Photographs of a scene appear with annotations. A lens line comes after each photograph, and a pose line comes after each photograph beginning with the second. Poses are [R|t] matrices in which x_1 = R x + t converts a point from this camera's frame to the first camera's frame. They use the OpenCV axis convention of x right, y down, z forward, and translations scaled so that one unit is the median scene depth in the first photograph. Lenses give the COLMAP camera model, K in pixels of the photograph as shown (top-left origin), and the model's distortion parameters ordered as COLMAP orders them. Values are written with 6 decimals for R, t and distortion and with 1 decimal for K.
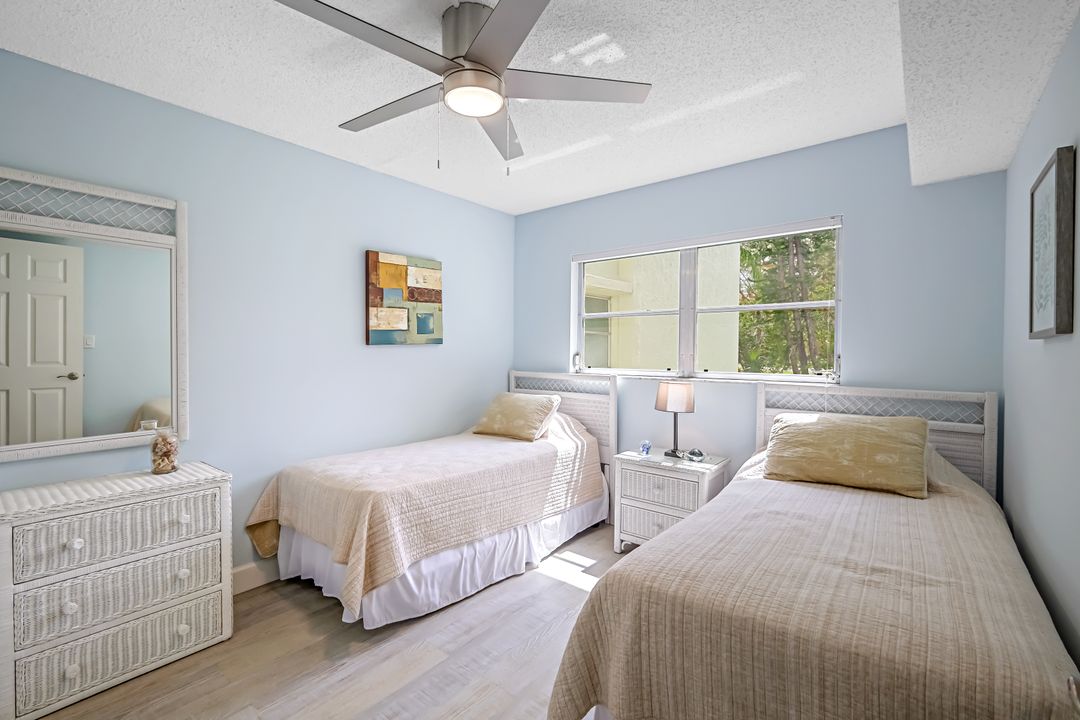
lens RADIAL K [[477.3, 0, 543.2], [0, 477.3, 356.7], [0, 0, 1]] dist [0.001584, 0.000186]
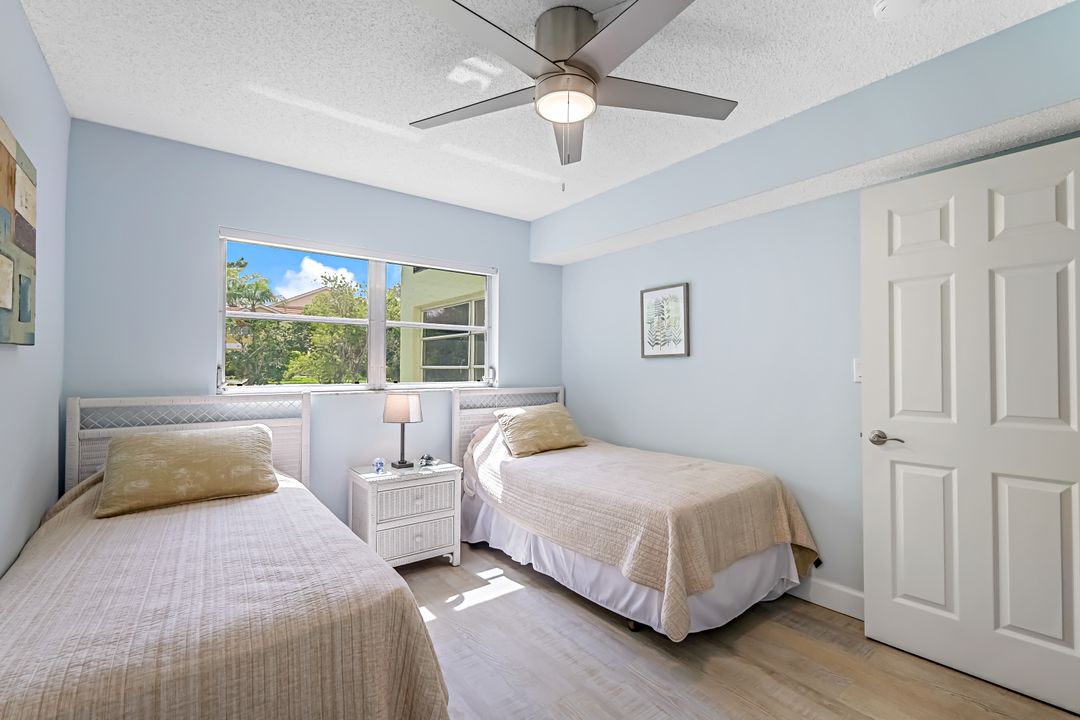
lens RADIAL K [[477.3, 0, 543.2], [0, 477.3, 356.7], [0, 0, 1]] dist [0.001584, 0.000186]
pose [[0.234692, 0.018721, 0.971890, -0.675315], [0.010541, 0.999707, -0.021802, 0.000345], [-0.972013, 0.015362, 0.234425, 0.499343]]
